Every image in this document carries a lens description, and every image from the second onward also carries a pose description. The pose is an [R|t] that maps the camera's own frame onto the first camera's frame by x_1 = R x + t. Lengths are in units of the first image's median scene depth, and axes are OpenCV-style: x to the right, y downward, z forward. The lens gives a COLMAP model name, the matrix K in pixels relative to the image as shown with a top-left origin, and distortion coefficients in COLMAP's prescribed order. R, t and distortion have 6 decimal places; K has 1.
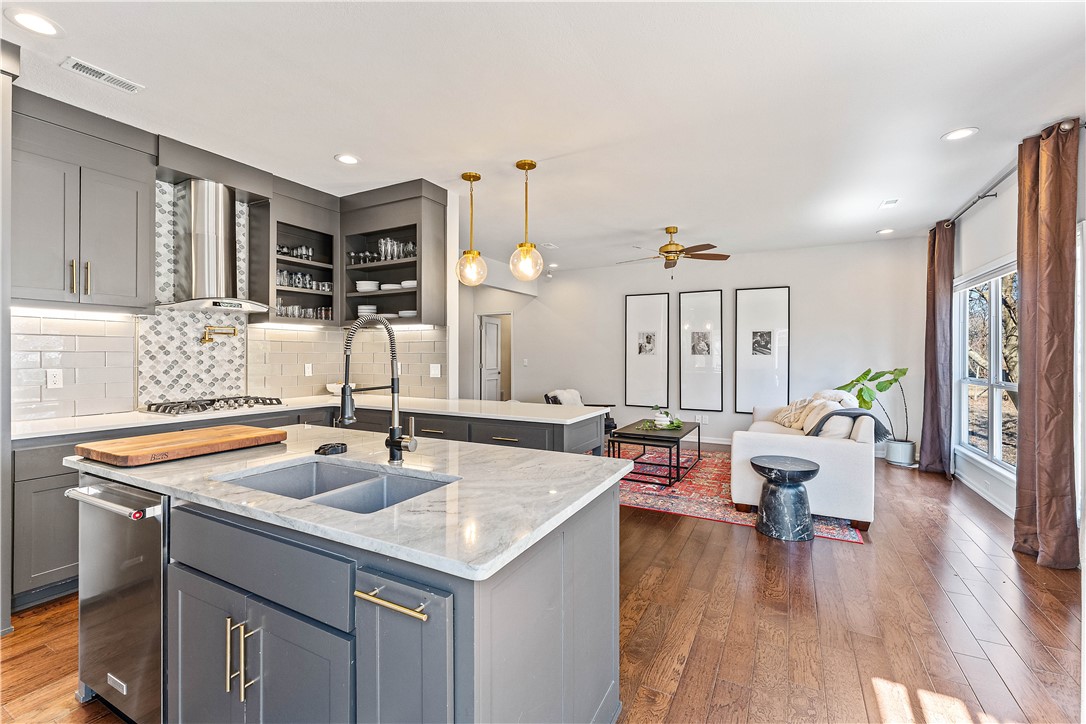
lens RADIAL K [[476.2, 0, 542.0], [0, 476.2, 354.7], [0, 0, 1]] dist [-0.002511, 0.000193]
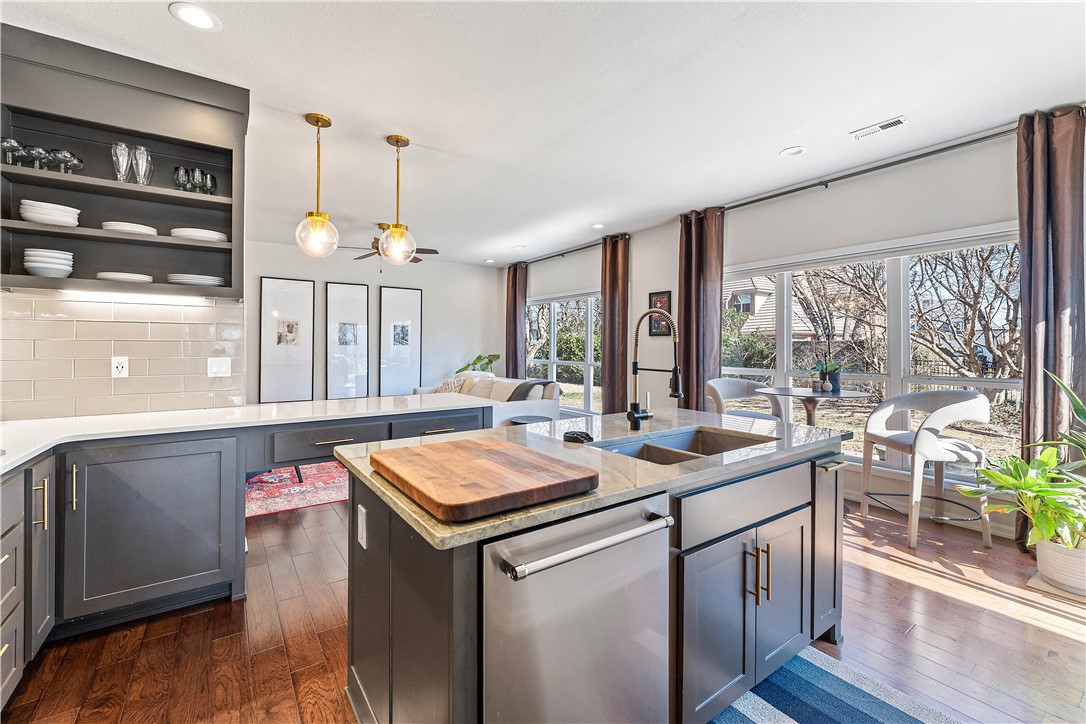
lens RADIAL K [[454.7, 0, 551.1], [0, 454.7, 345.8], [0, 0, 1]] dist [-0.010859, -0.000149]
pose [[0.444905, 0.002196, 0.895575, -0.568871], [0.000792, 0.999996, -0.002845, 0.007211], [-0.895578, 0.001975, 0.444901, 0.269386]]
